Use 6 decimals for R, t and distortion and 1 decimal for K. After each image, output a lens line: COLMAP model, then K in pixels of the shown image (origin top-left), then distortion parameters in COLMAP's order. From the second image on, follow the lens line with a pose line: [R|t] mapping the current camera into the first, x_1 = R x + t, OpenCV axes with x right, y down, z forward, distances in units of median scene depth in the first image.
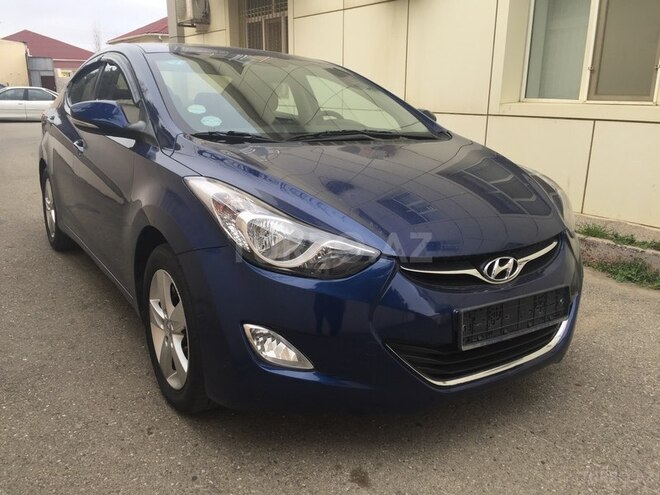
lens RADIAL K [[557.8, 0, 329.5], [0, 557.8, 248.2], [0, 0, 1]] dist [0.045975, -0.042761]
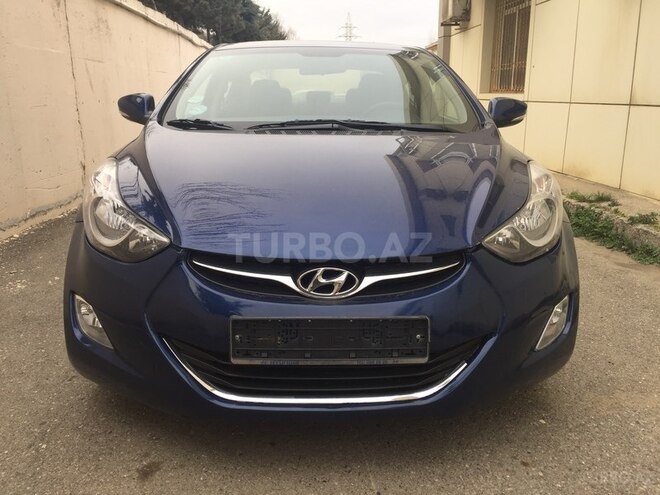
lens RADIAL K [[557.8, 0, 331.5], [0, 557.8, 248.5], [0, 0, 1]] dist [0.045975, -0.042761]
pose [[0.852468, 0.117590, -0.509384, 0.568065], [-0.118710, 0.992462, 0.030442, -0.029486], [0.509124, 0.034518, 0.860001, 0.227133]]
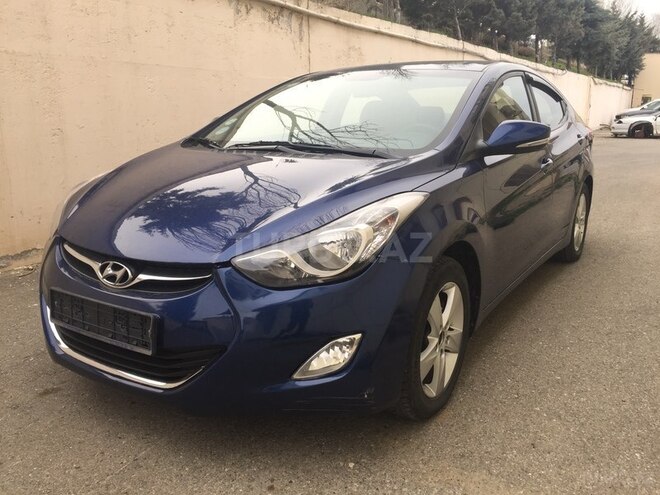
lens RADIAL K [[557.8, 0, 328.7], [0, 557.8, 246.4], [0, 0, 1]] dist [0.045975, -0.042761]
pose [[0.408285, 0.190671, -0.892719, 1.072172], [-0.218181, 0.969982, 0.107388, -0.161474], [0.886397, 0.150929, 0.437630, 0.695727]]
